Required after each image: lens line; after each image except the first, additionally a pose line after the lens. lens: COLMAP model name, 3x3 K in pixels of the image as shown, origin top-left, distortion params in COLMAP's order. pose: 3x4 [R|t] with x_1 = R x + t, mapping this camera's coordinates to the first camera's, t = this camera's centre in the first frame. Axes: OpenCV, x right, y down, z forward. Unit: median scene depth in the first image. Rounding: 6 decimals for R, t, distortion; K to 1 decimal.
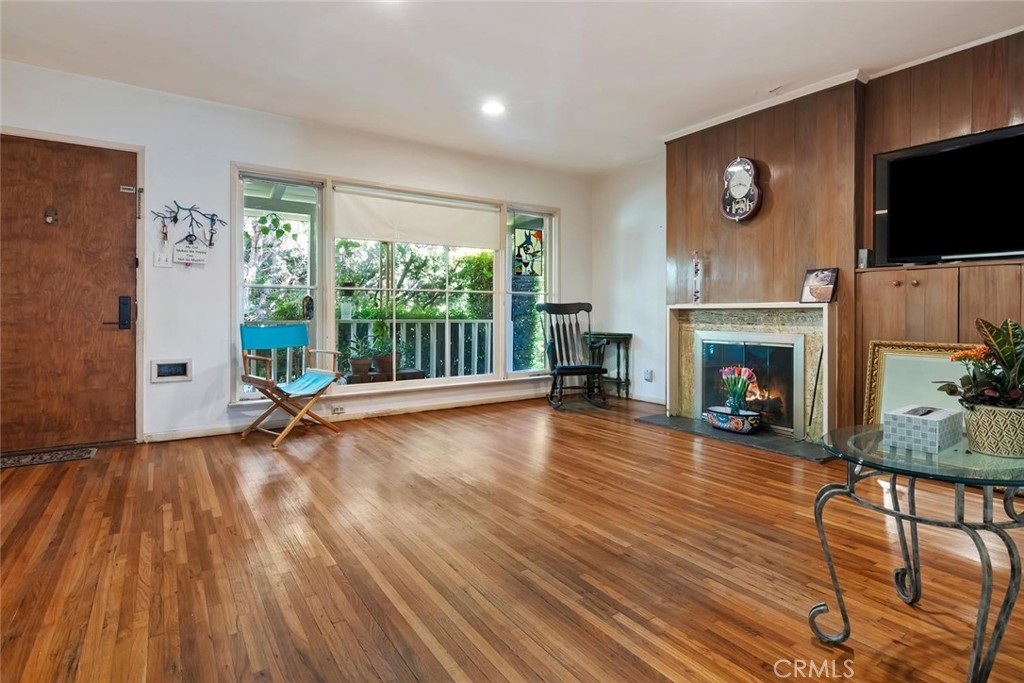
lens RADIAL K [[508.1, 0, 508.5], [0, 508.1, 313.0], [0, 0, 1]] dist [-0.002321, -0.000326]
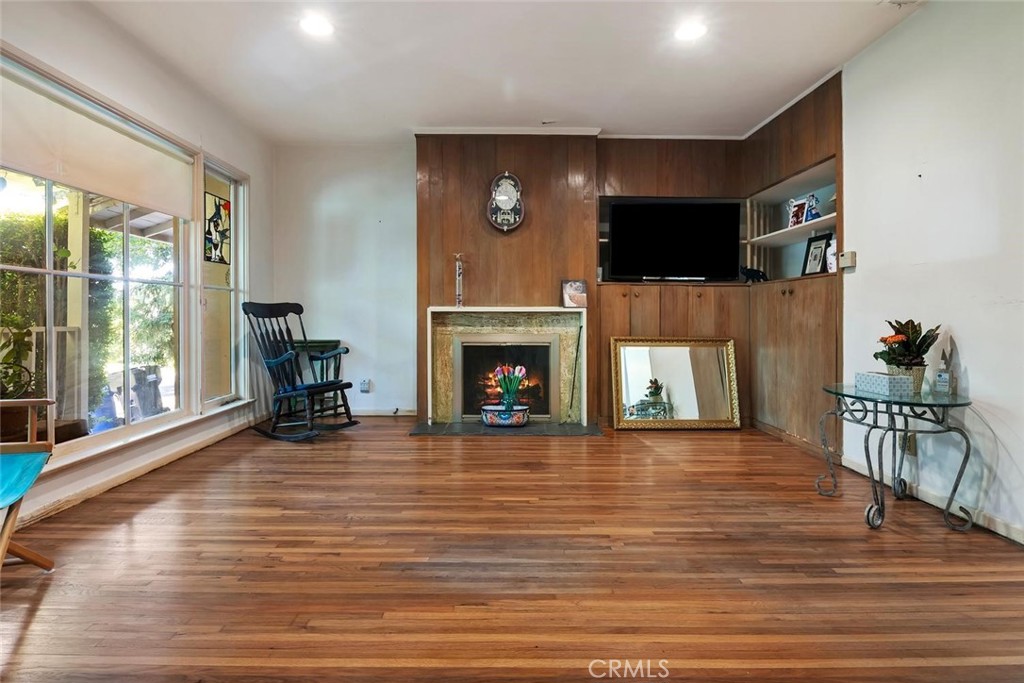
lens RADIAL K [[535.6, 0, 505.8], [0, 535.6, 311.6], [0, 0, 1]] dist [-0.001151, -0.008772]
pose [[0.564684, 0.005816, 0.825286, -0.510501], [-0.000773, 0.999978, -0.006518, -0.001969], [-0.825307, 0.003043, 0.564677, 0.375439]]
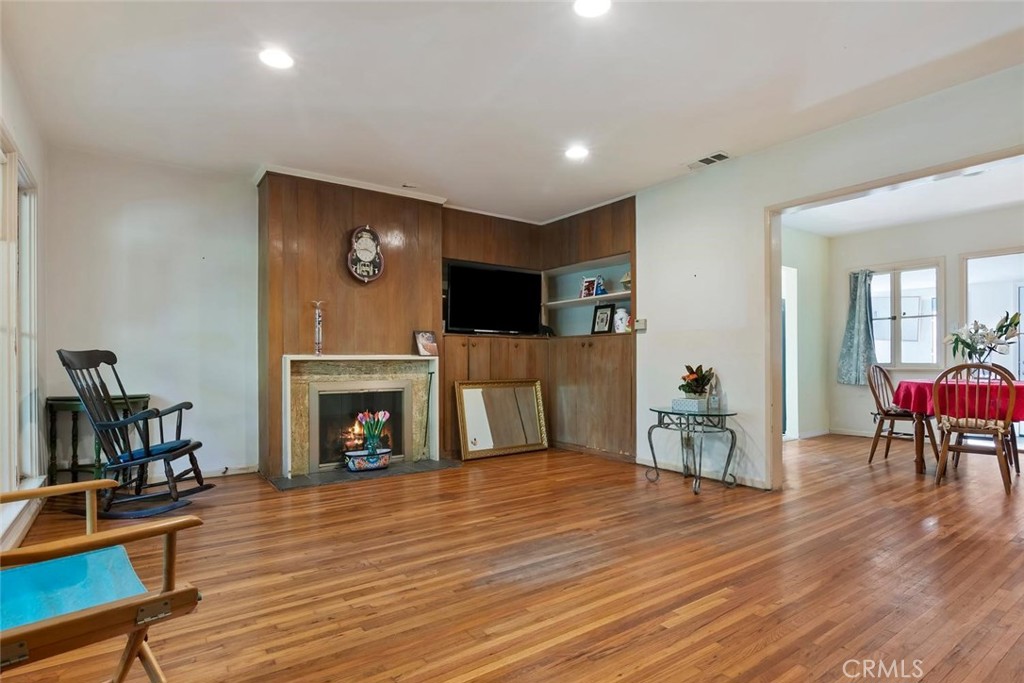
lens RADIAL K [[518.2, 0, 510.4], [0, 518.2, 355.7], [0, 0, 1]] dist [-0.002405, -0.000461]
pose [[-0.003532, 0.006016, 0.999976, -0.726435], [0.004522, 0.999972, -0.006000, -0.010473], [-0.999984, 0.004501, -0.003559, 0.720142]]
